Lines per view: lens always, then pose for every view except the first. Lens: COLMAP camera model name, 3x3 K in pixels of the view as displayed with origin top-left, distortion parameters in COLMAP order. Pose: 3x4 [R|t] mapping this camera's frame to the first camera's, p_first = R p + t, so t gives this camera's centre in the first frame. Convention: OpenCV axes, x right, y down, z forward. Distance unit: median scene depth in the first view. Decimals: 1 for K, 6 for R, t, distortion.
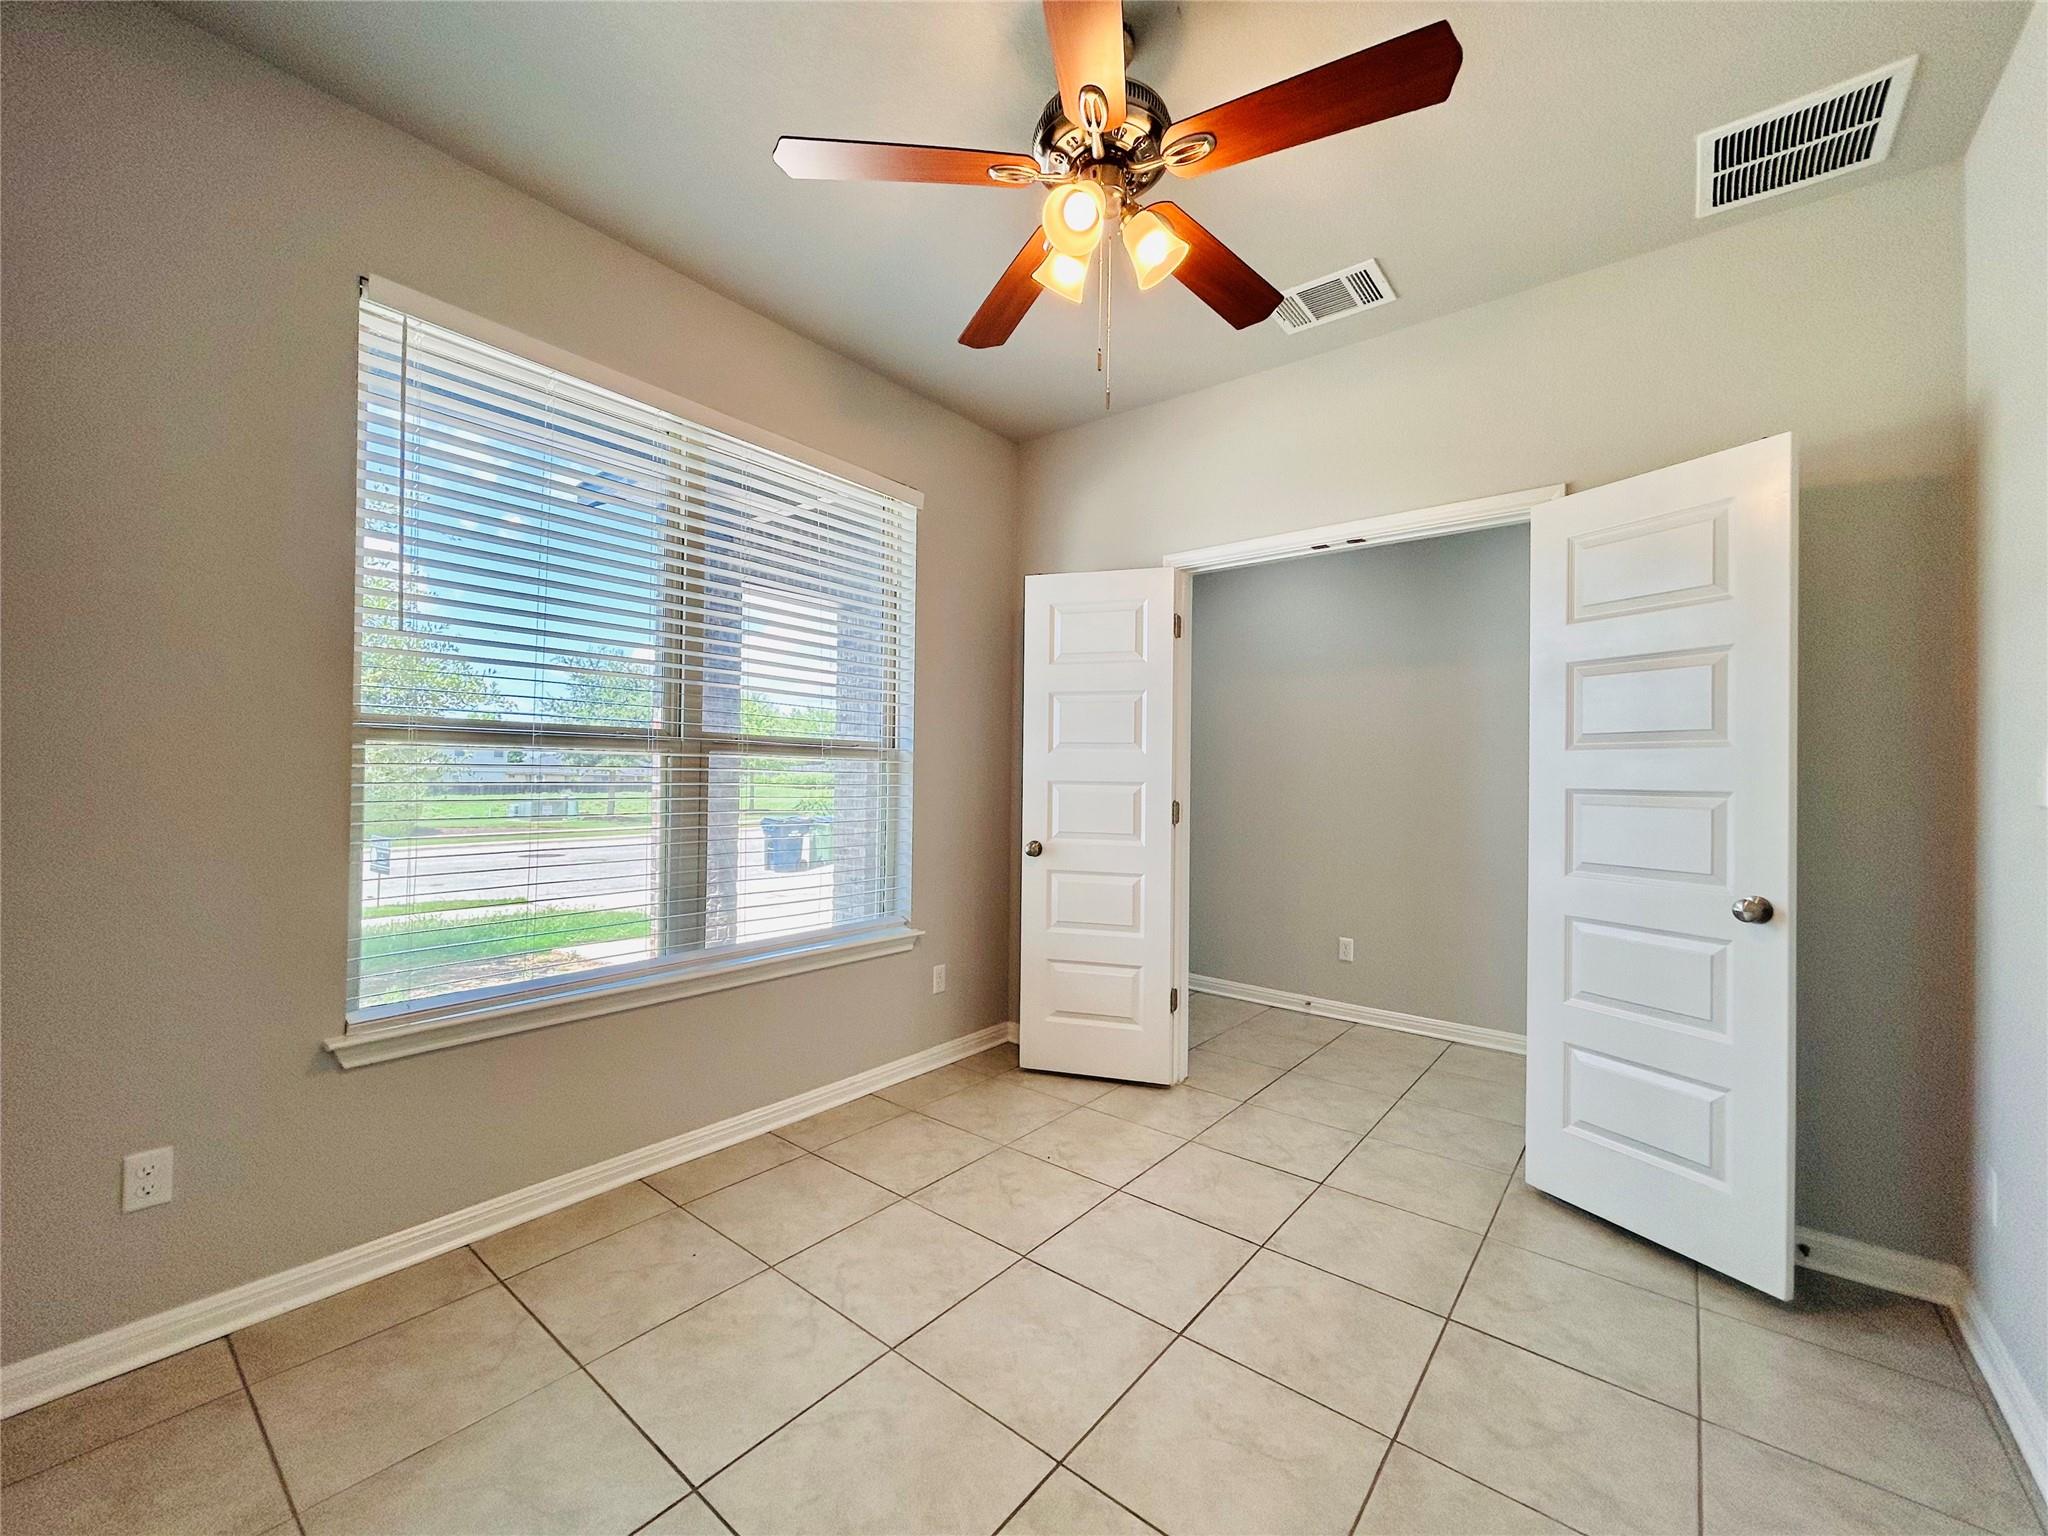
lens RADIAL K [[824.0, 0, 1030.0], [0, 824.0, 762.2], [0, 0, 1]] dist [0.003222, 0.000692]
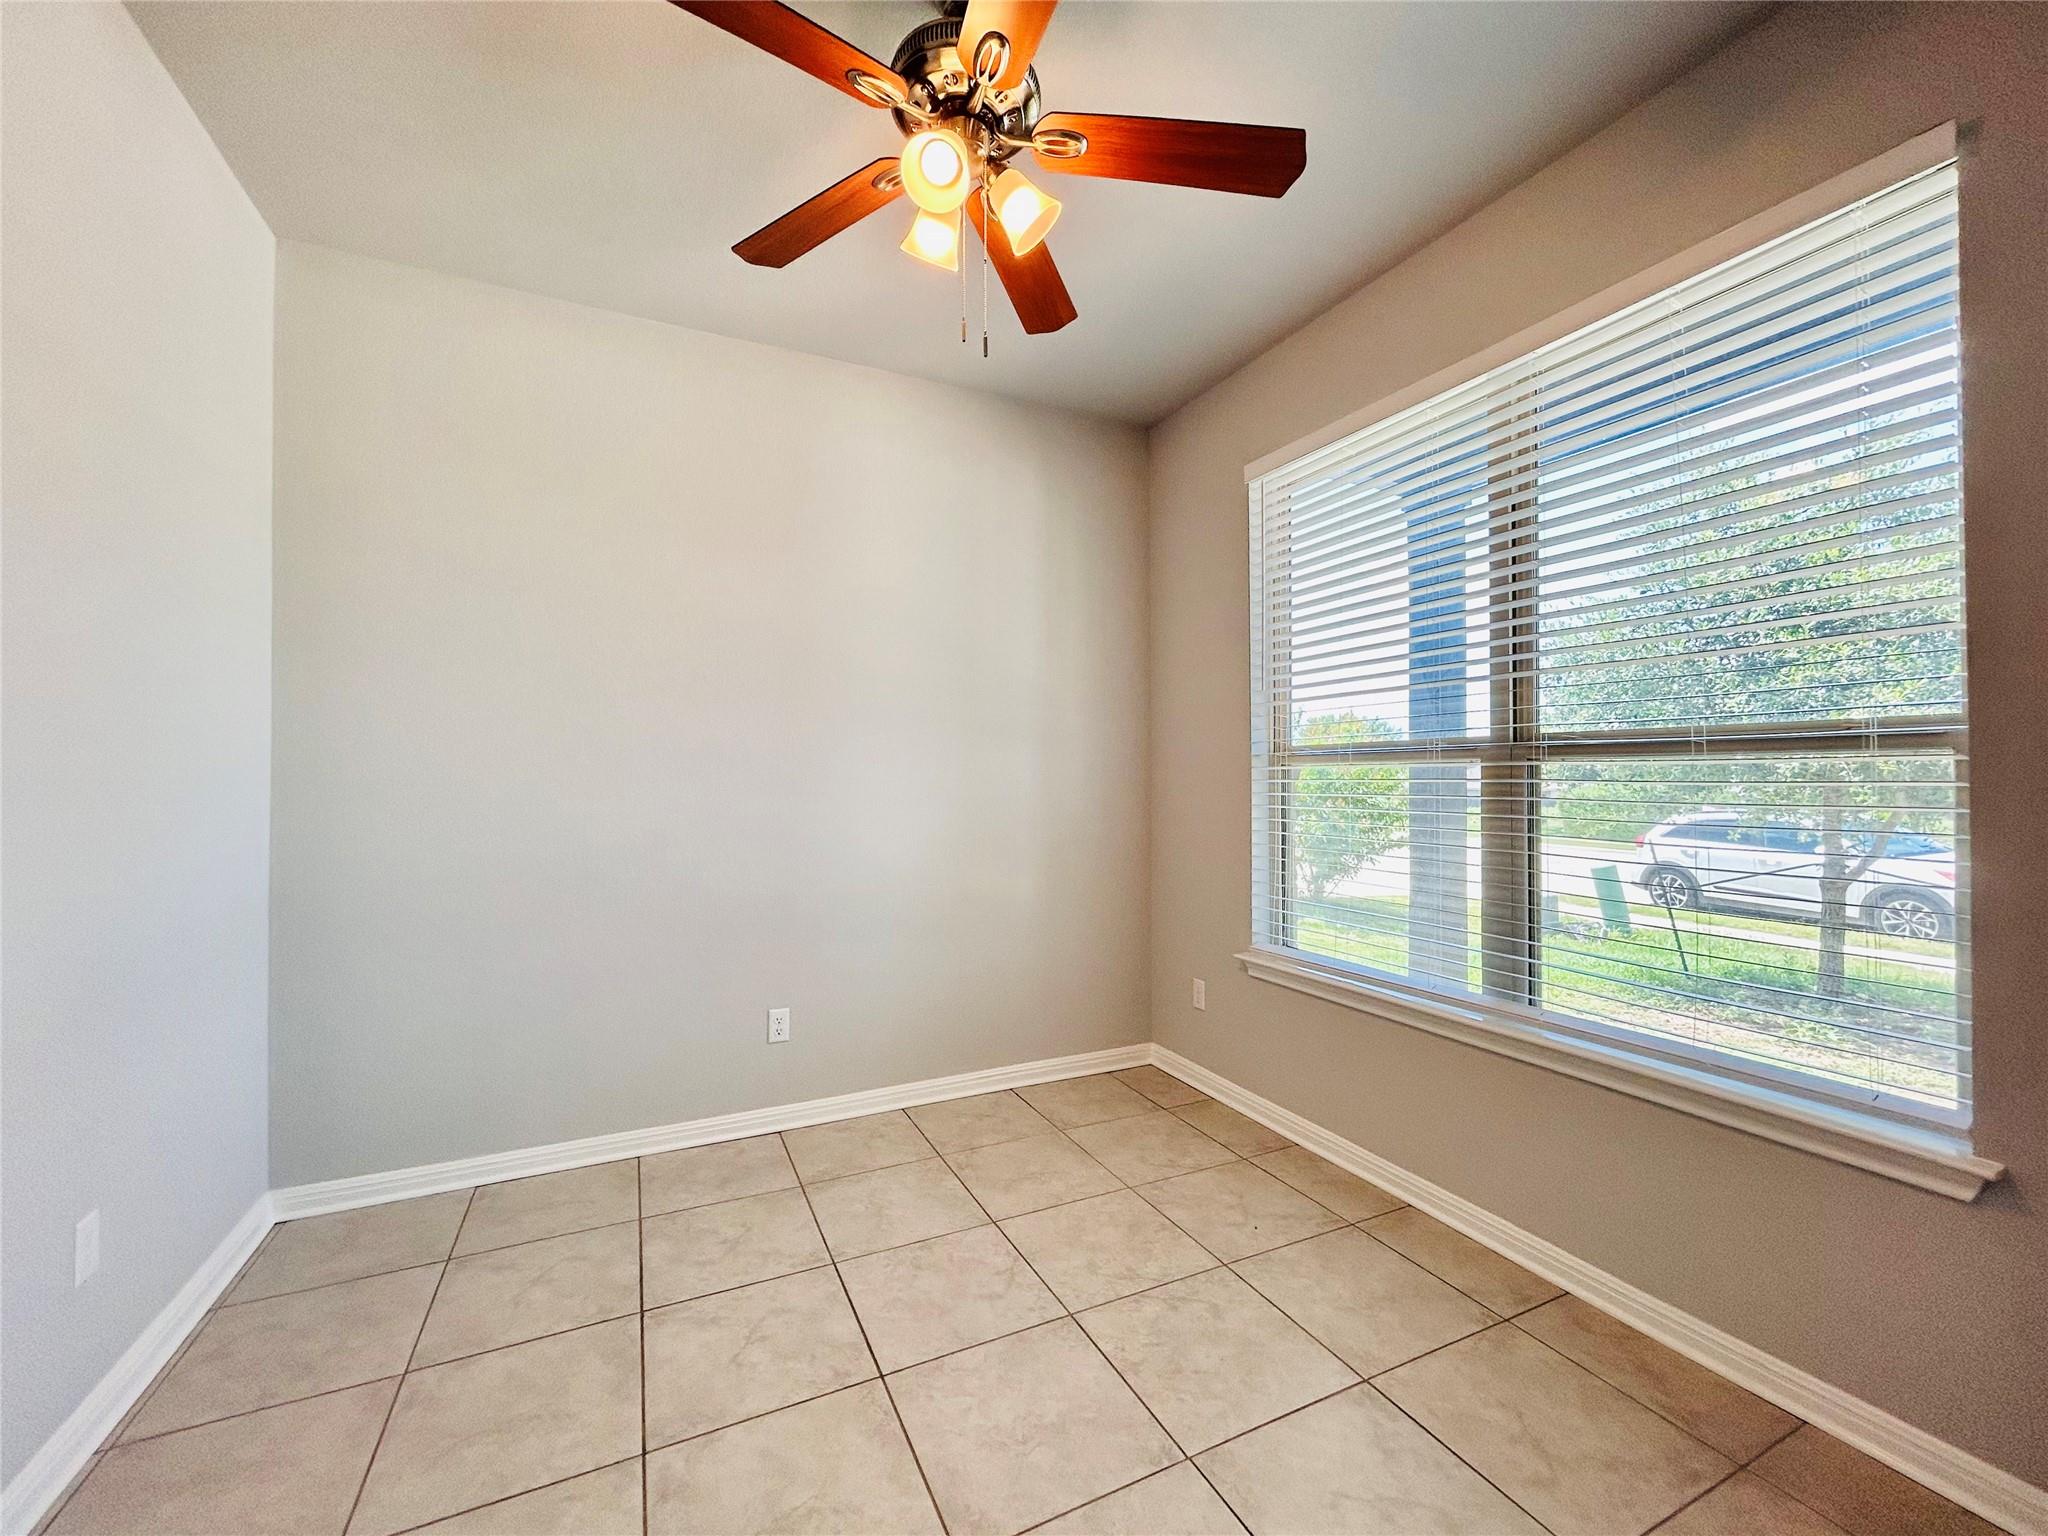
lens RADIAL K [[824.0, 0, 1024.8], [0, 824.0, 766.5], [0, 0, 1]] dist [0.003222, 0.000692]
pose [[-0.428274, -0.027383, -0.903234, 0.669508], [0.004444, 0.999465, -0.032407, 0.022993], [0.903638, -0.017893, -0.427923, 1.115027]]
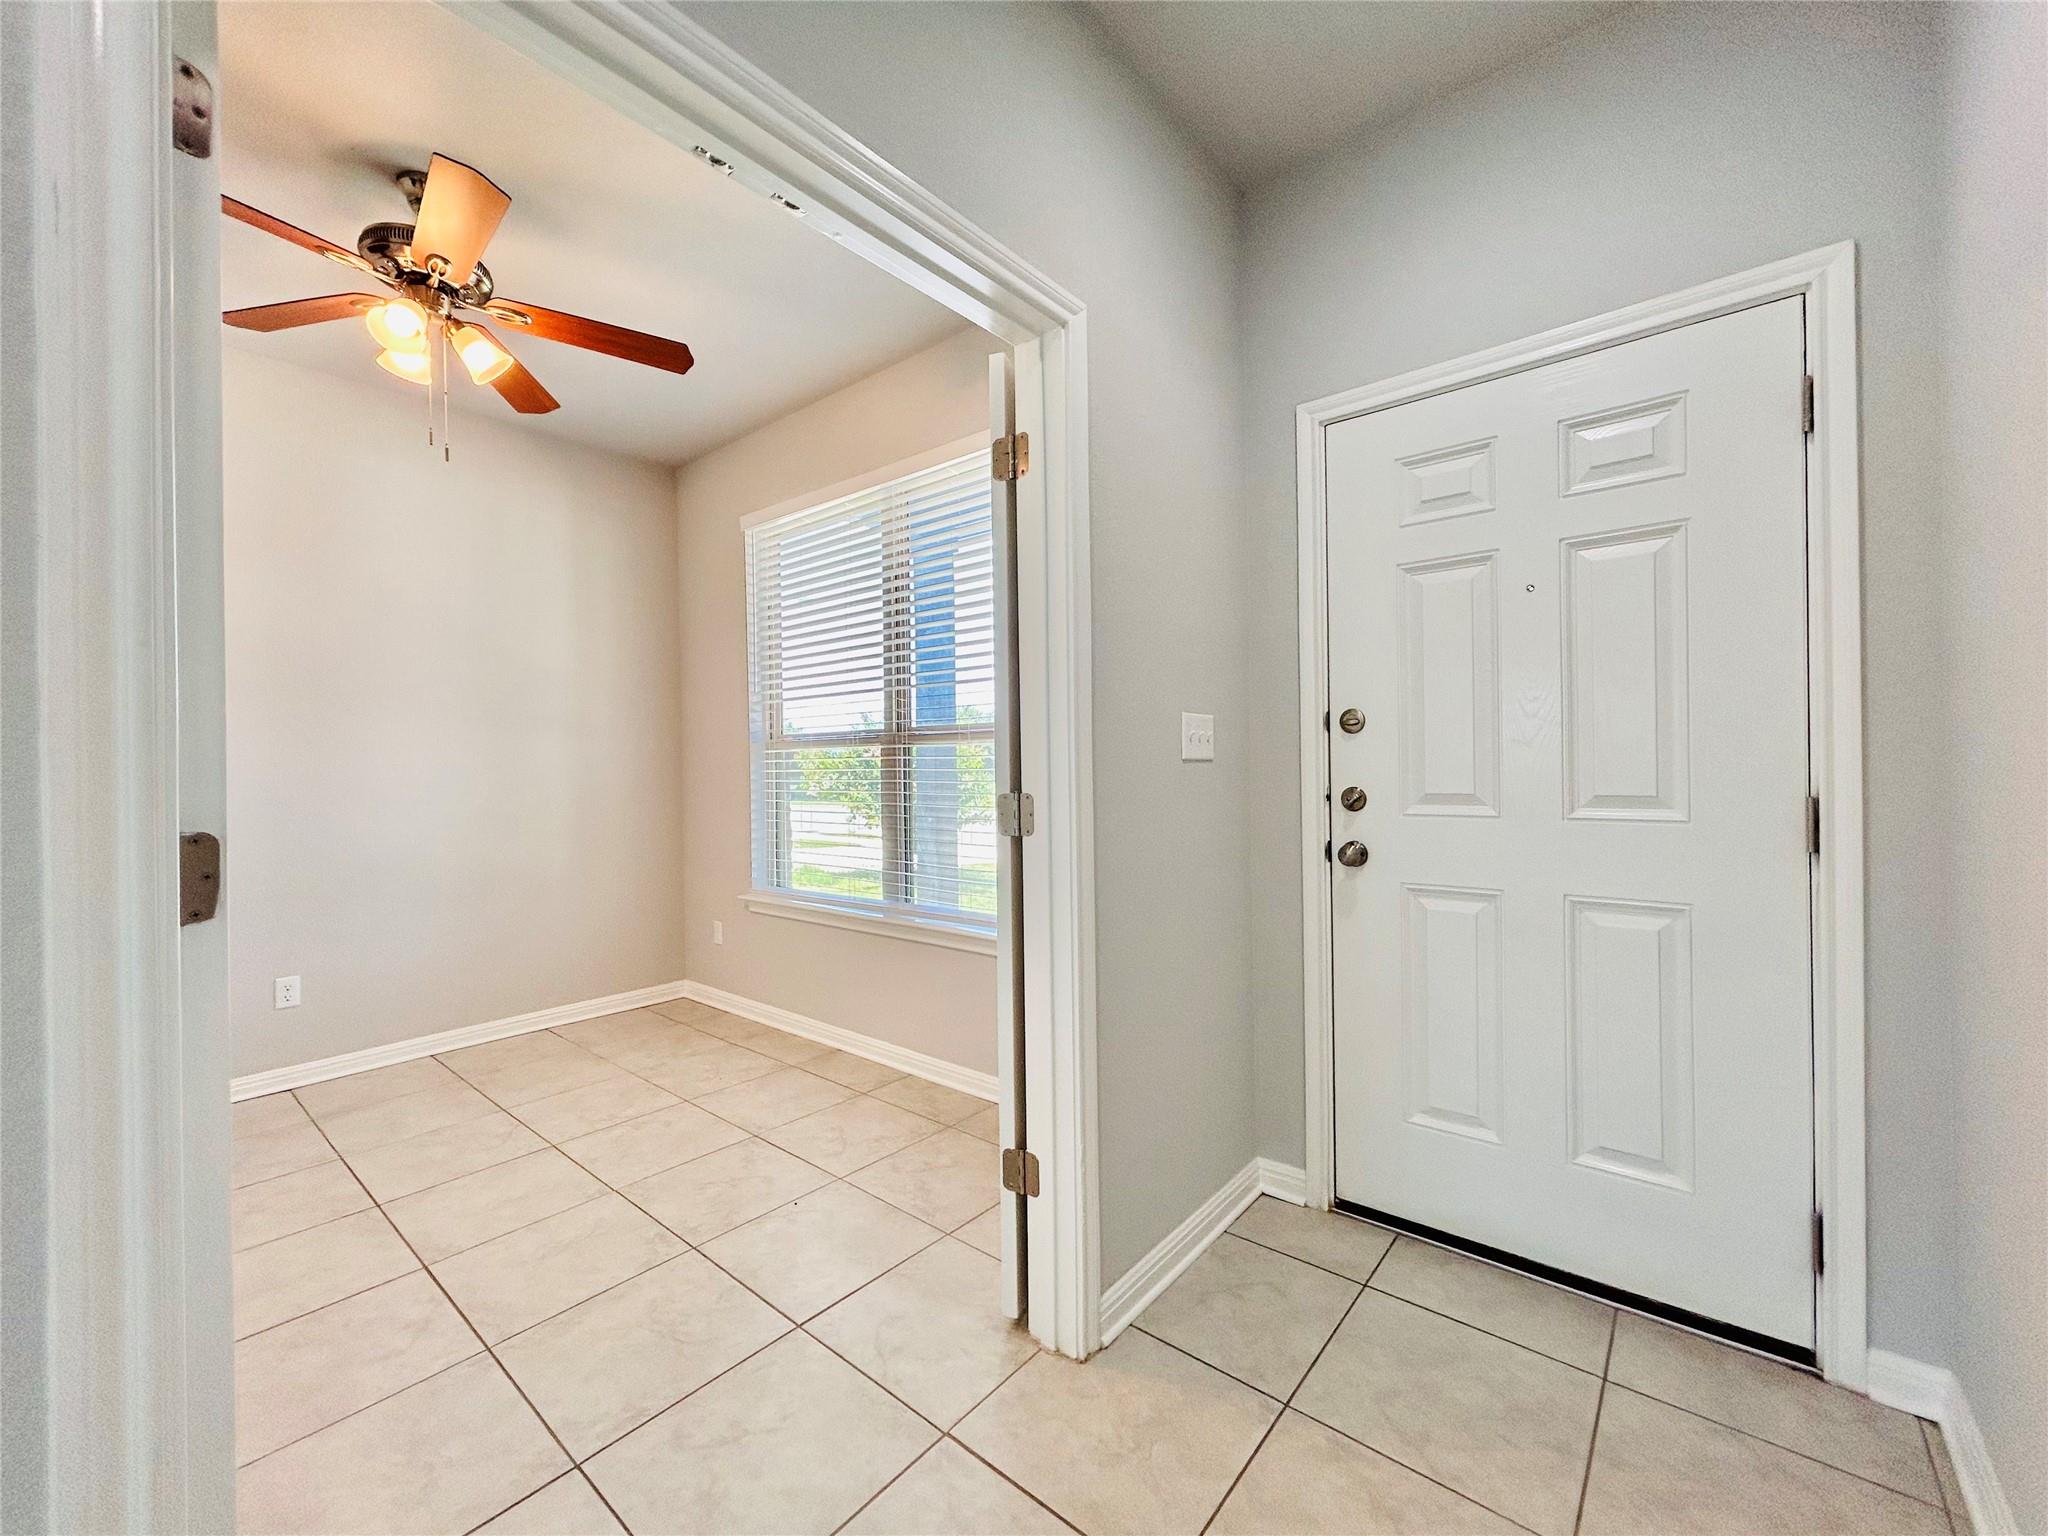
lens RADIAL K [[824.0, 0, 1020.3], [0, 824.0, 766.7], [0, 0, 1]] dist [0.003222, 0.000692]
pose [[-0.023978, -0.010623, -0.999656, 1.029488], [0.025778, 0.999605, -0.011240, 0.050363], [0.999380, -0.026038, -0.023694, 1.489119]]
